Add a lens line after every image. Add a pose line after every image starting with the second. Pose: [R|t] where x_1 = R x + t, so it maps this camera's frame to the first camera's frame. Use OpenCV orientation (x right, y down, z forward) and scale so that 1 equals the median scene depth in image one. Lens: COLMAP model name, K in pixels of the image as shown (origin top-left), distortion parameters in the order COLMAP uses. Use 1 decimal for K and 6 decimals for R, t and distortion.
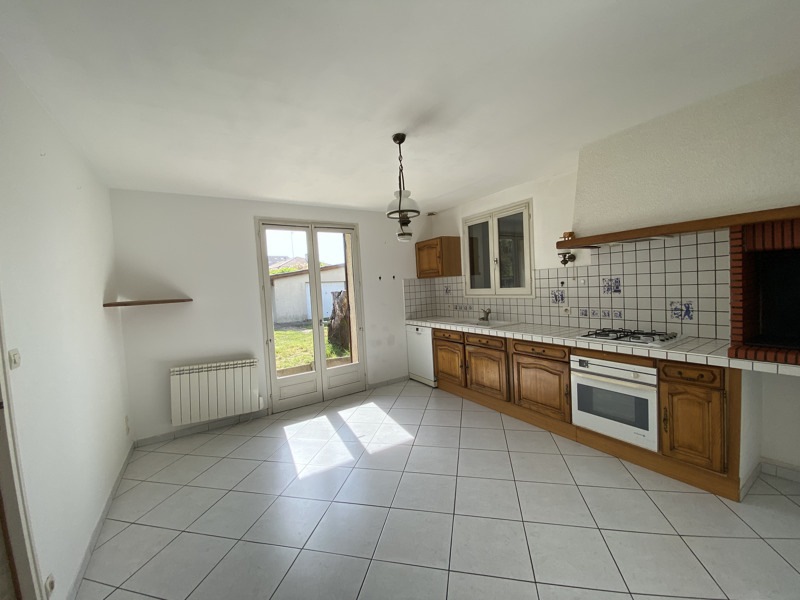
lens RADIAL K [[325.7, 0, 402.4], [0, 325.7, 304.7], [0, 0, 1]] dist [0.003487, -0.000025]
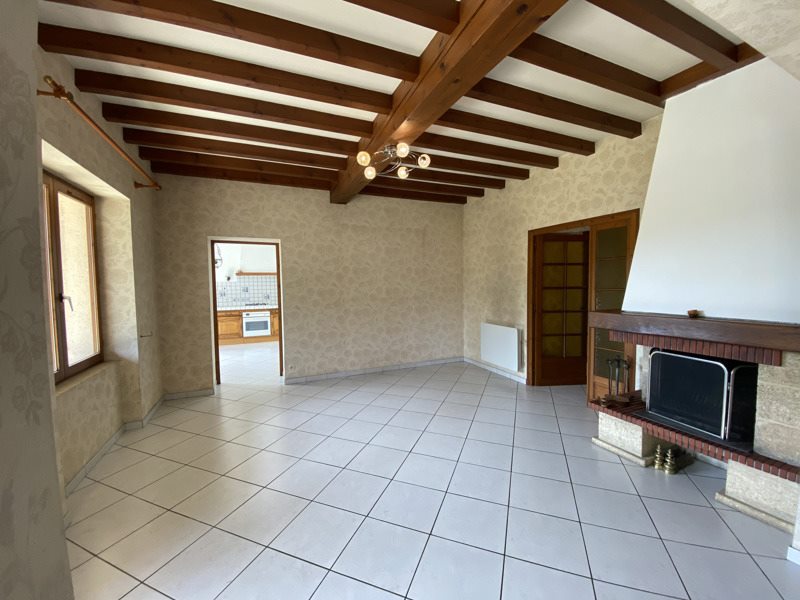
lens RADIAL K [[325.7, 0, 403.7], [0, 325.7, 304.1], [0, 0, 1]] dist [0.003487, -0.000025]
pose [[0.140638, -0.016243, 0.989928, -2.213573], [0.065209, 0.997846, 0.007108, 0.154665], [-0.987911, 0.063552, 0.141394, -0.854554]]
